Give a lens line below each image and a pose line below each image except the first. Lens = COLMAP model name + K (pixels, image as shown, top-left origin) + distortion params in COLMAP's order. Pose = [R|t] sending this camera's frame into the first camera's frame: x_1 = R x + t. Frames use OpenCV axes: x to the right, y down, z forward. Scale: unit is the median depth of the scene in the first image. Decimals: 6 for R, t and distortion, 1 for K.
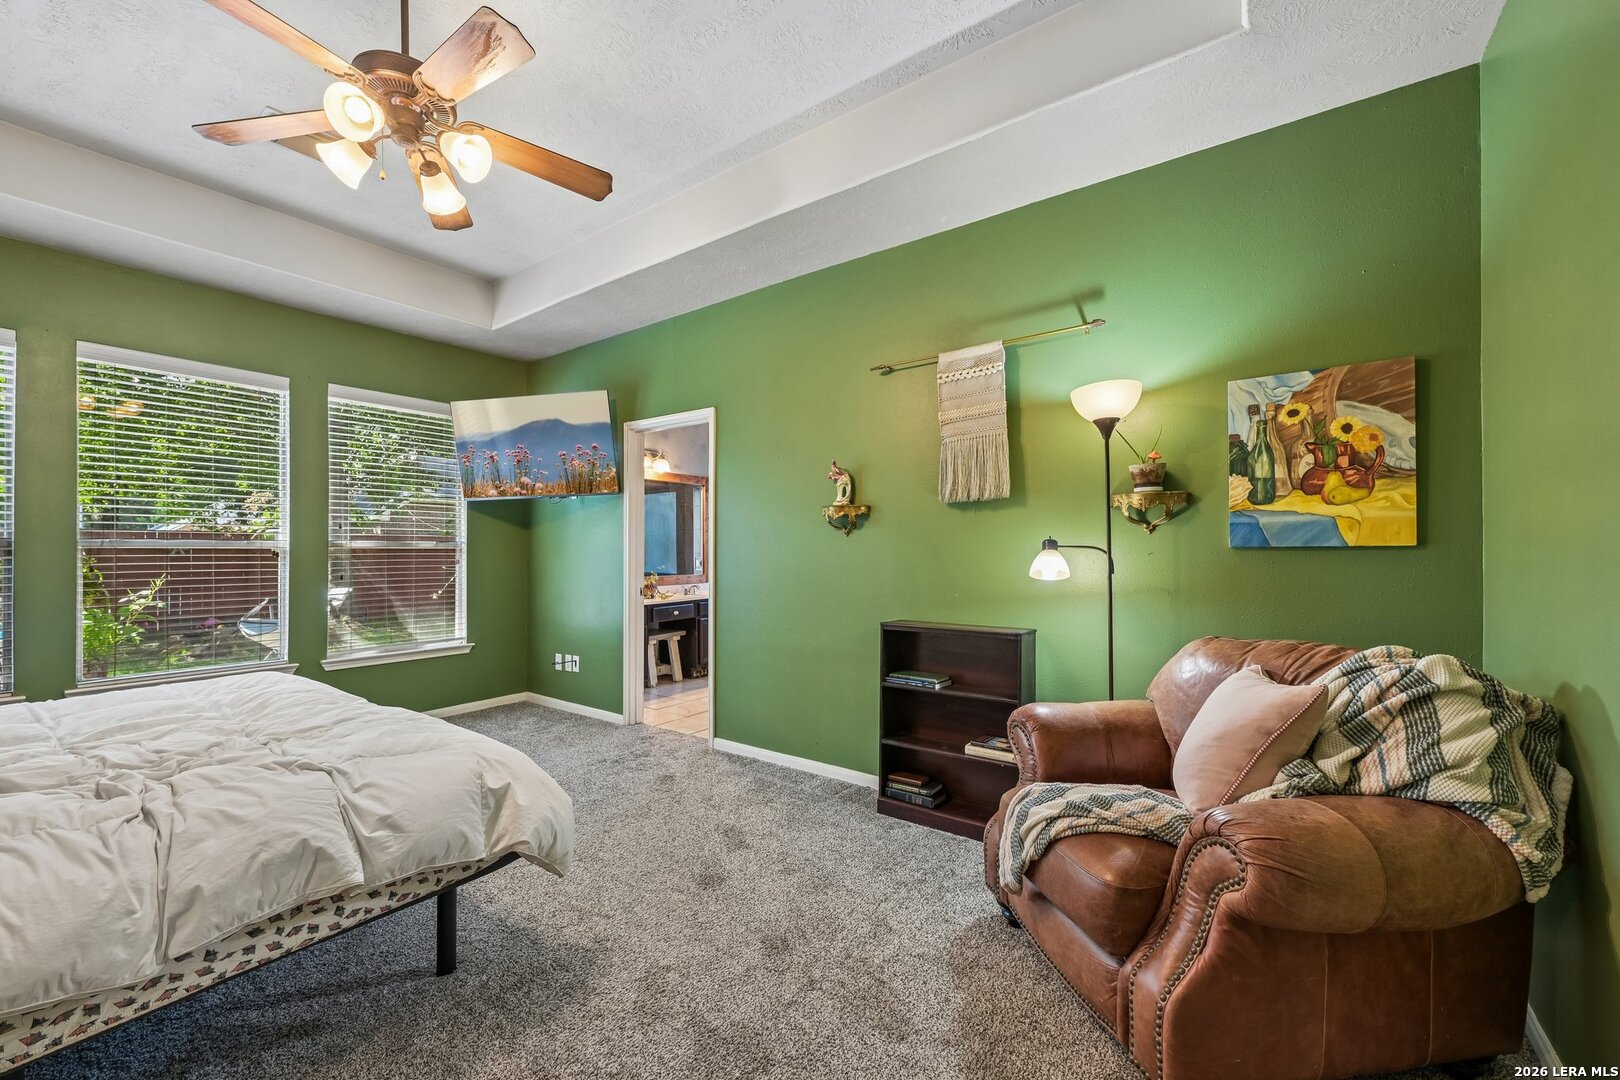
lens RADIAL K [[644.1, 0, 813.0], [0, 644.1, 548.0], [0, 0, 1]] dist [-0.000397, -0.000219]
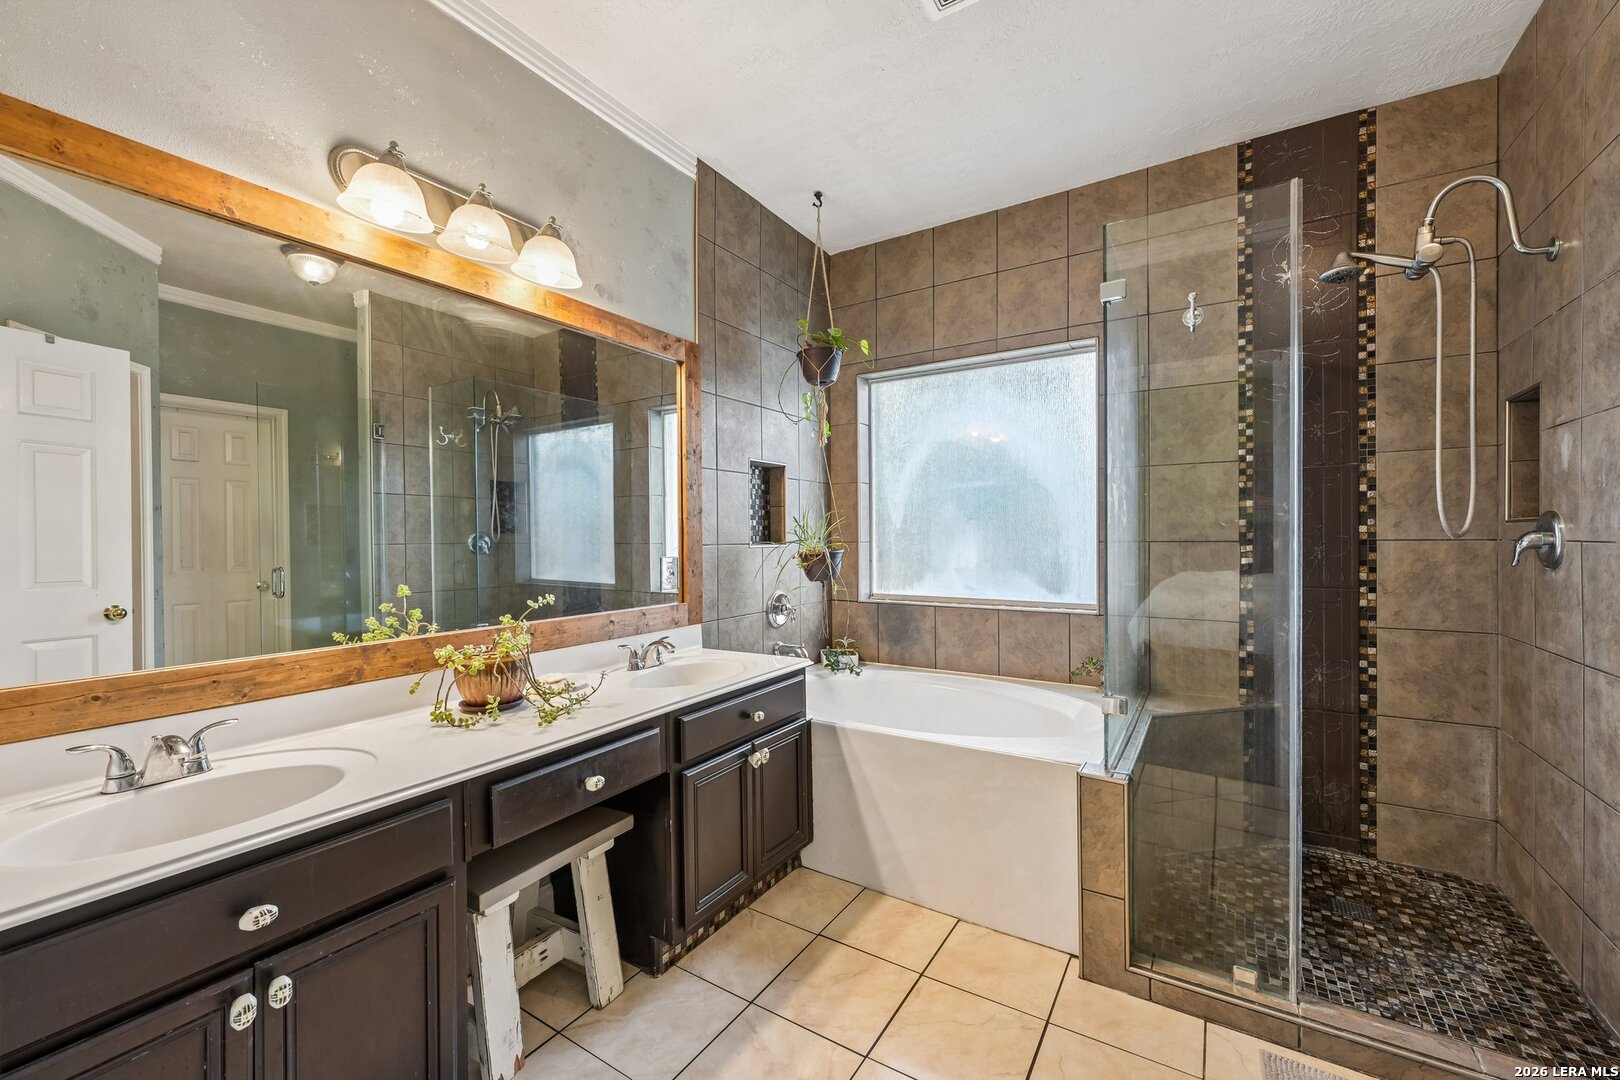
lens RADIAL K [[644.1, 0, 811.2], [0, 644.1, 539.1], [0, 0, 1]] dist [-0.000397, -0.000219]
pose [[0.997348, -0.005246, 0.072595, -0.137636], [0.004602, 0.999949, 0.009029, 0.001965], [-0.072639, -0.008671, 0.997321, 0.703024]]
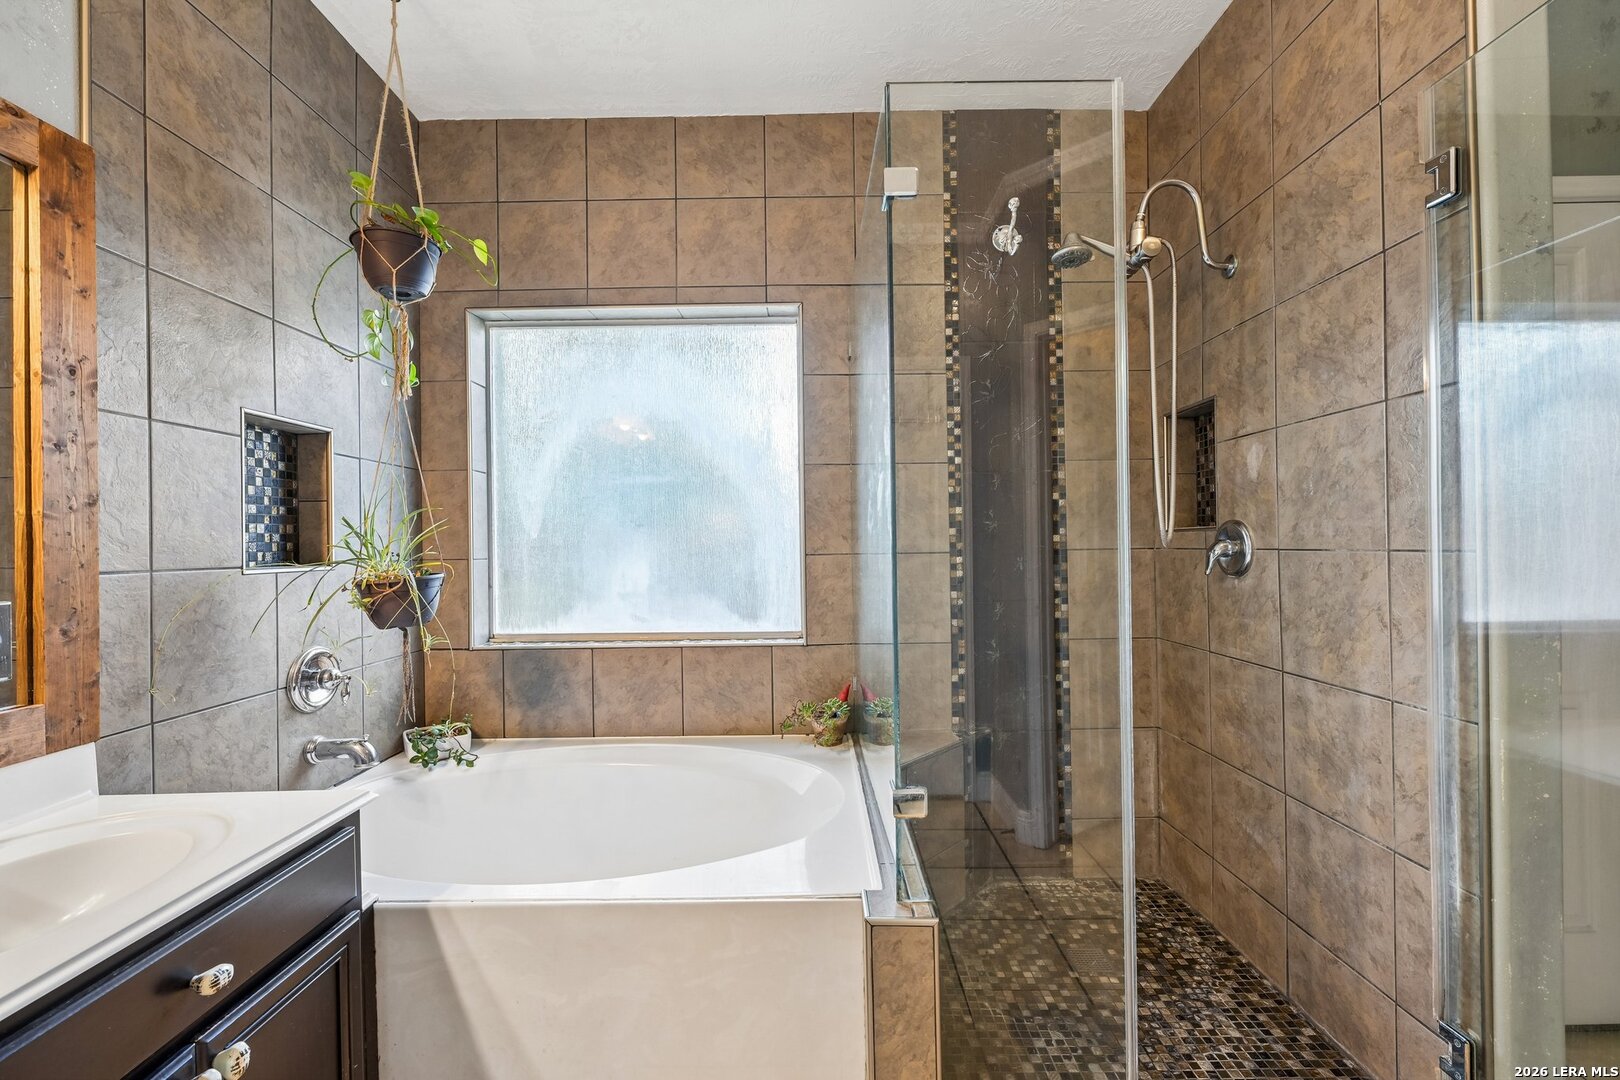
lens RADIAL K [[644.1, 0, 806.0], [0, 644.1, 542.4], [0, 0, 1]] dist [-0.000397, -0.000219]
pose [[0.805850, -0.007266, 0.592075, -0.119046], [0.009544, 0.999954, -0.000719, 0.002095], [-0.592043, 0.006230, 0.805882, 0.849771]]
